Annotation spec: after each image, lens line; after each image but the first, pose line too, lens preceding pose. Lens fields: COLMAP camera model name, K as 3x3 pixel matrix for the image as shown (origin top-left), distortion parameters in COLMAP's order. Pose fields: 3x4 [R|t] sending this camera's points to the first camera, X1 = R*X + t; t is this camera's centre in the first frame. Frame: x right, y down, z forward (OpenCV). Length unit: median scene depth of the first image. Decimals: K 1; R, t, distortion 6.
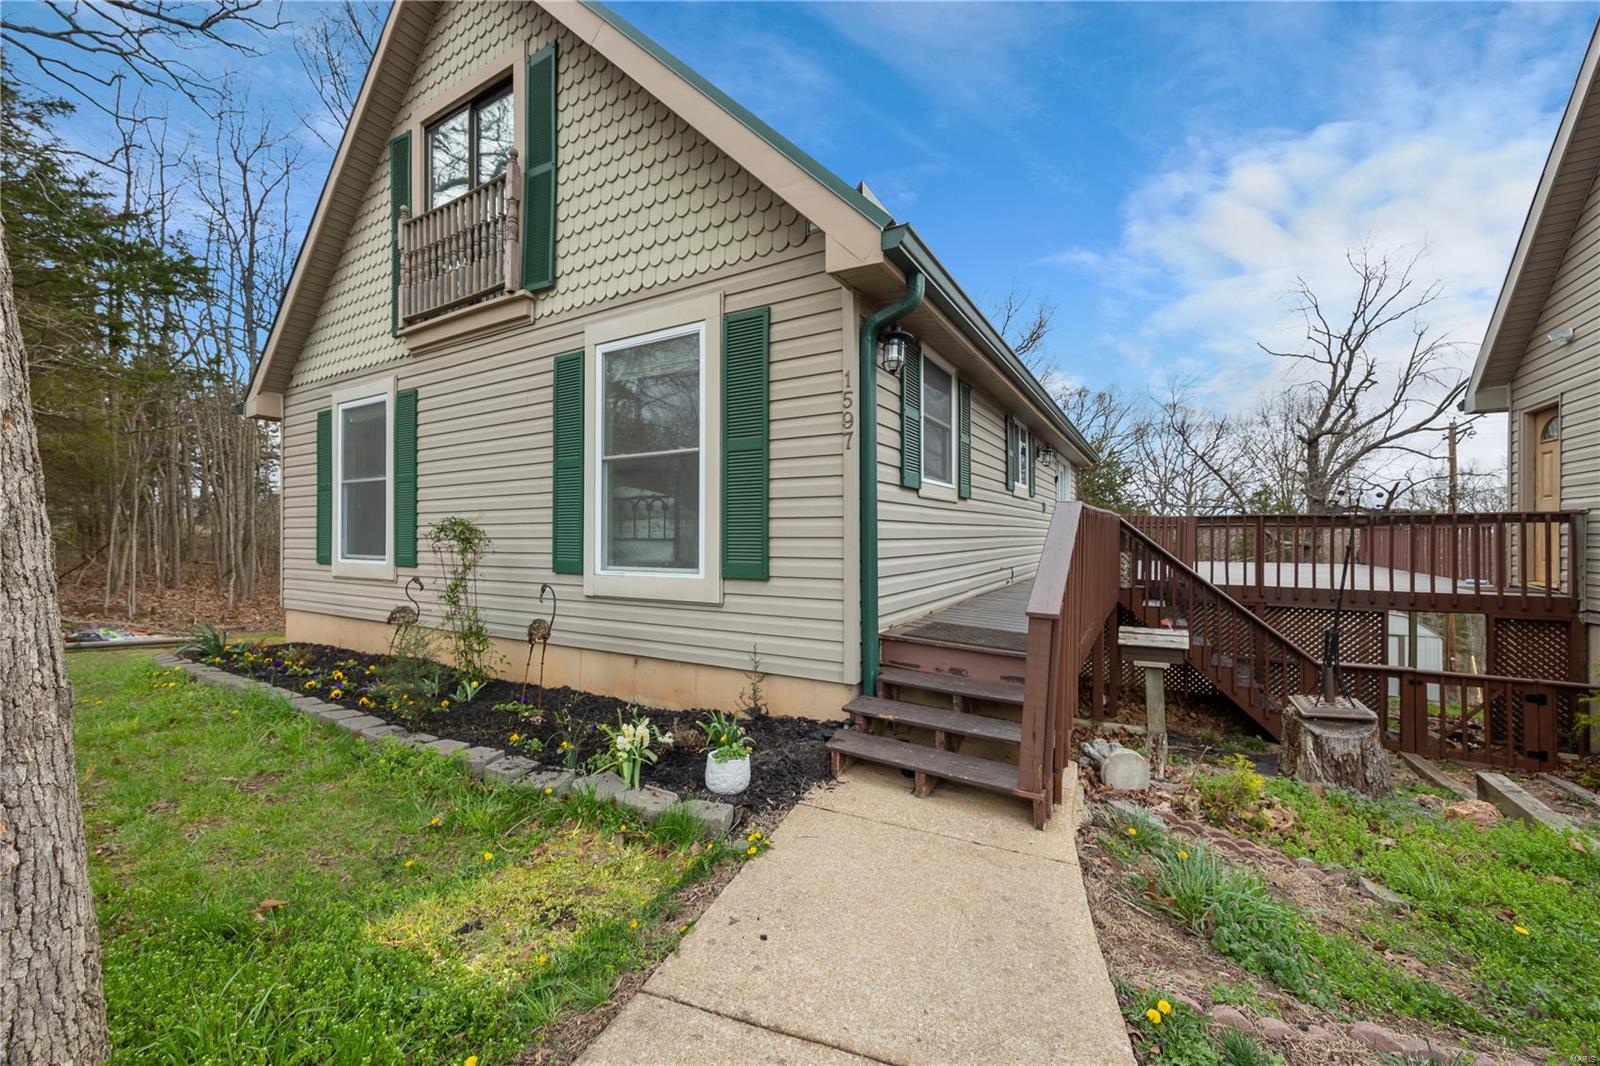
lens RADIAL K [[619.2, 0, 799.0], [0, 619.2, 538.3], [0, 0, 1]] dist [-0.000405, -0.000671]
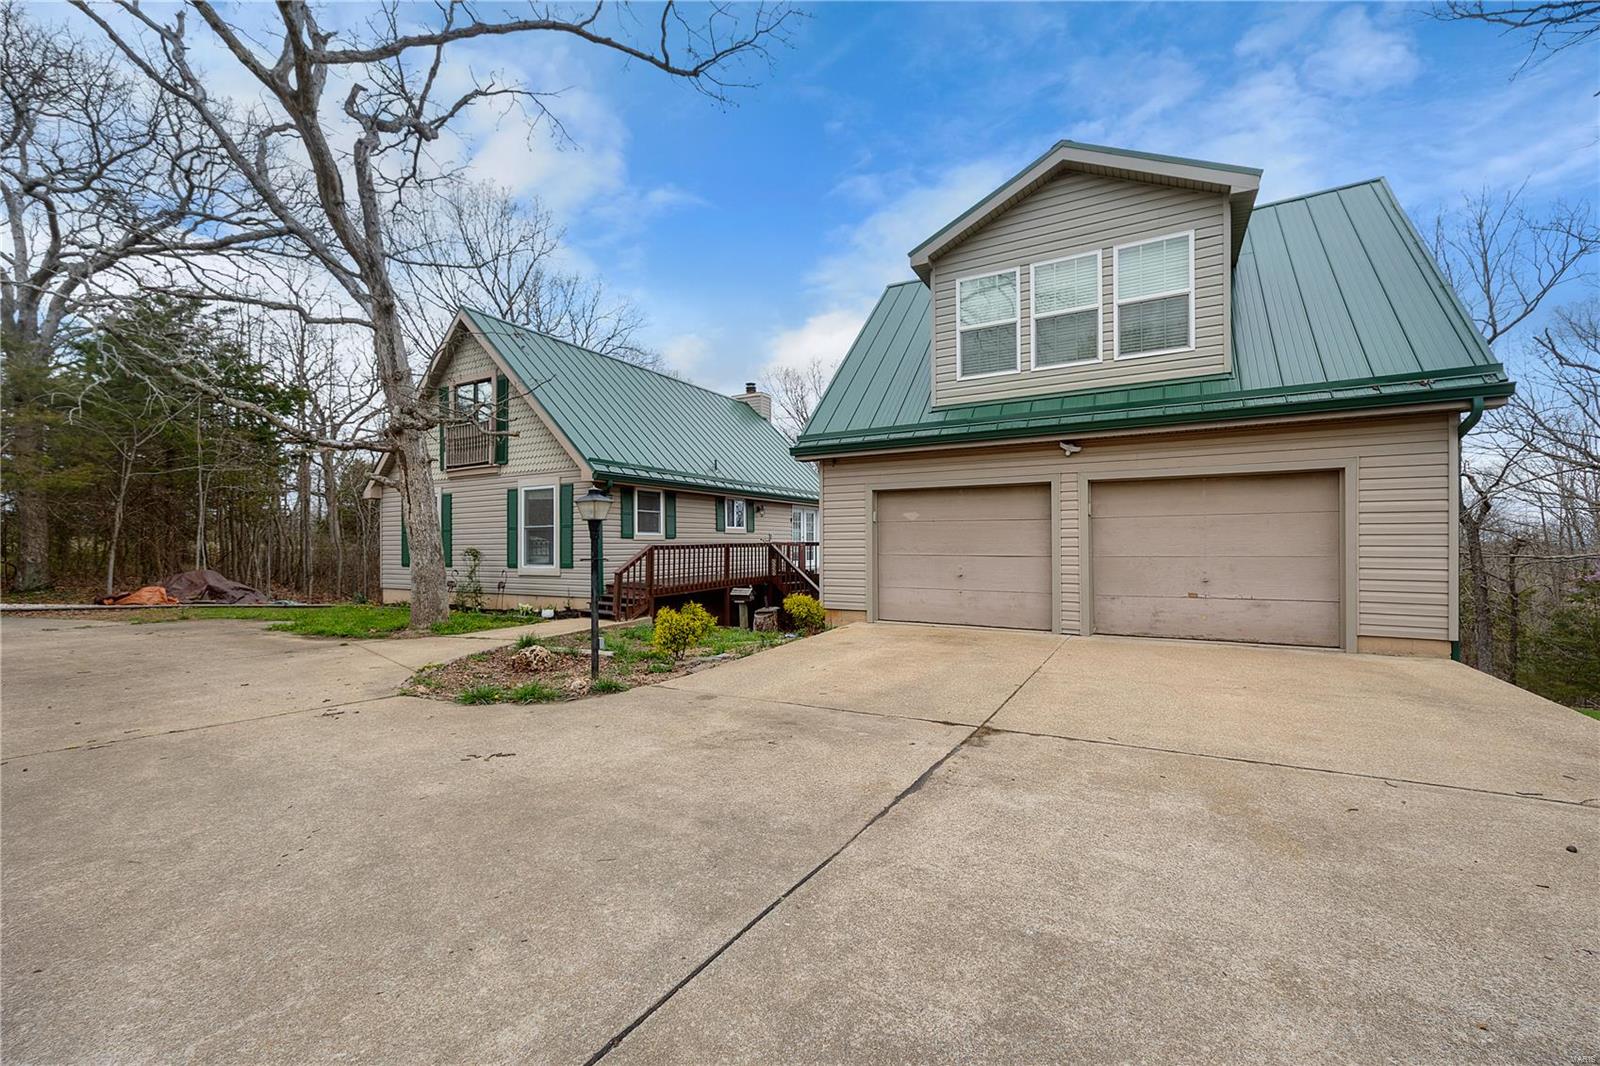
lens RADIAL K [[619.2, 0, 799.0], [0, 619.2, 538.3], [0, 0, 1]] dist [-0.000405, -0.000671]
pose [[0.999361, -0.008176, 0.034785, 0.847196], [0.008437, 0.999937, -0.007369, -0.045085], [-0.034723, 0.007658, 0.999368, -1.892237]]
